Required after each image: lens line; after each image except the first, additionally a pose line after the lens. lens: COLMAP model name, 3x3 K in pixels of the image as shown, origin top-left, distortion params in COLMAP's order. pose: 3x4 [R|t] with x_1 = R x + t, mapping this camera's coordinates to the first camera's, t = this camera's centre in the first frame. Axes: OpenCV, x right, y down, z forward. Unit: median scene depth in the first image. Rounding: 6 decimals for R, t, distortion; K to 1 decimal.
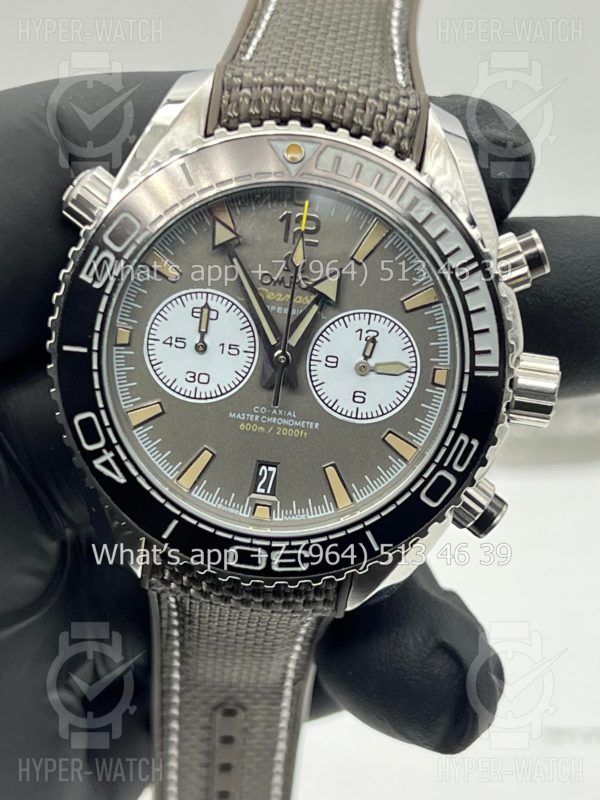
lens RADIAL K [[1901.2, 0, 307.8], [0, 1901.2, 421.2], [0, 0, 1]] dist [0.331158, 0.000000]
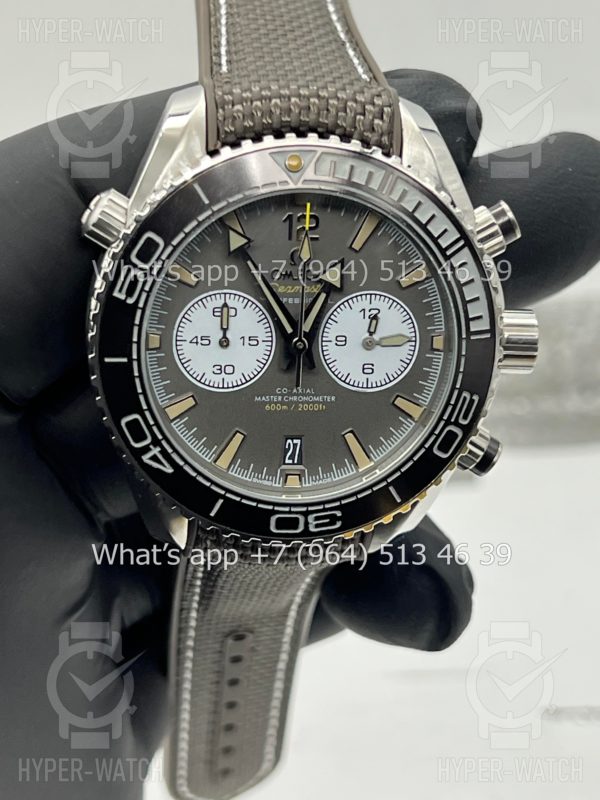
lens RADIAL K [[1901.2, 0, 301.2], [0, 1901.2, 399.0], [0, 0, 1]] dist [0.331158, 0.000000]
pose [[0.985813, -0.123422, 0.113757, -0.142314], [0.114199, 0.989872, 0.084329, -0.094666], [-0.123013, -0.070142, 0.989923, -0.105560]]
